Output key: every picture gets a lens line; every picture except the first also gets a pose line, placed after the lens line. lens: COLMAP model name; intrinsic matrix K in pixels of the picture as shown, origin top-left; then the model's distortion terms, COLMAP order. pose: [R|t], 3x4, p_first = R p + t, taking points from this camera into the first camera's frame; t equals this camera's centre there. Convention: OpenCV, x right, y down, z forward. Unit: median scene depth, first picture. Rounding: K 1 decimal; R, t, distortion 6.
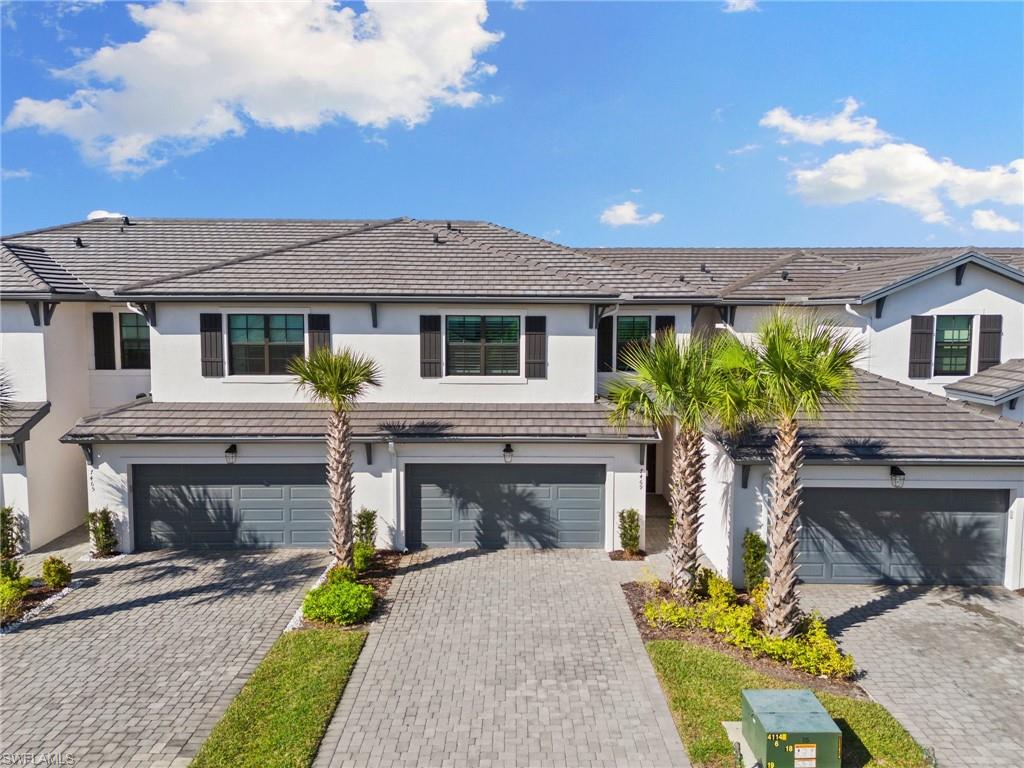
lens RADIAL K [[774.6, 0, 512.0], [0, 774.6, 384.0], [0, 0, 1]] dist [0.068966, -0.090096]
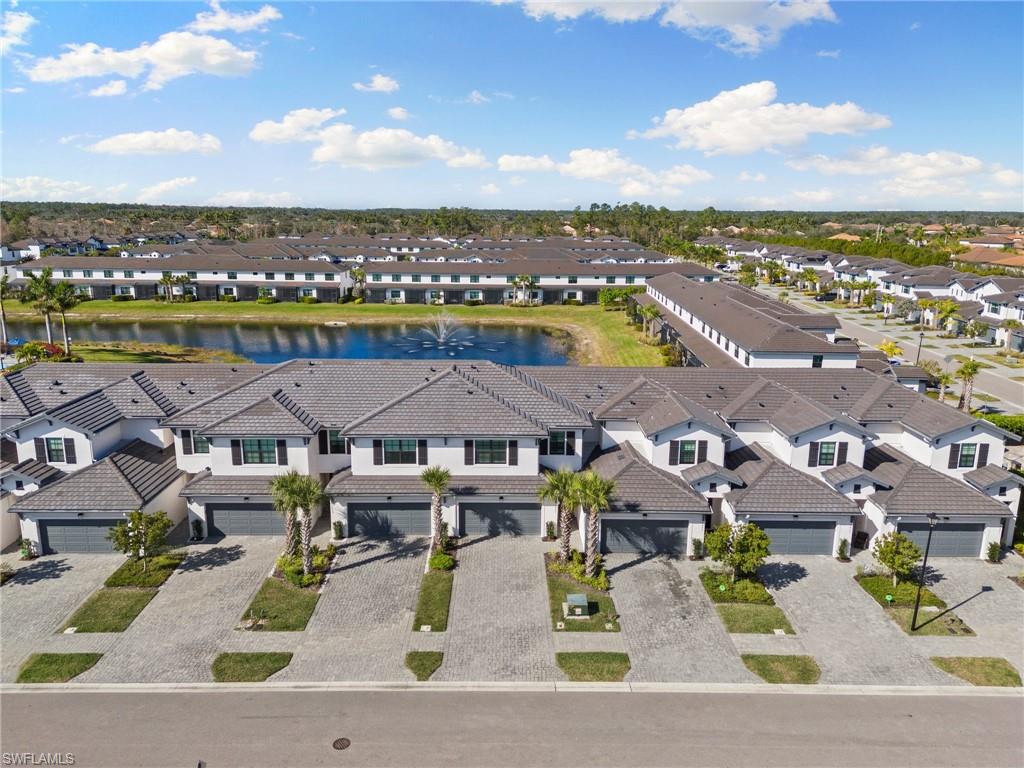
lens RADIAL K [[774.6, 0, 512.0], [0, 774.6, 384.0], [0, 0, 1]] dist [0.068966, -0.090096]
pose [[0.999948, 0.003101, 0.009706, 0.003947], [-0.004367, 0.991073, 0.133246, -0.600952], [-0.009206, -0.133282, 0.991035, -1.391432]]
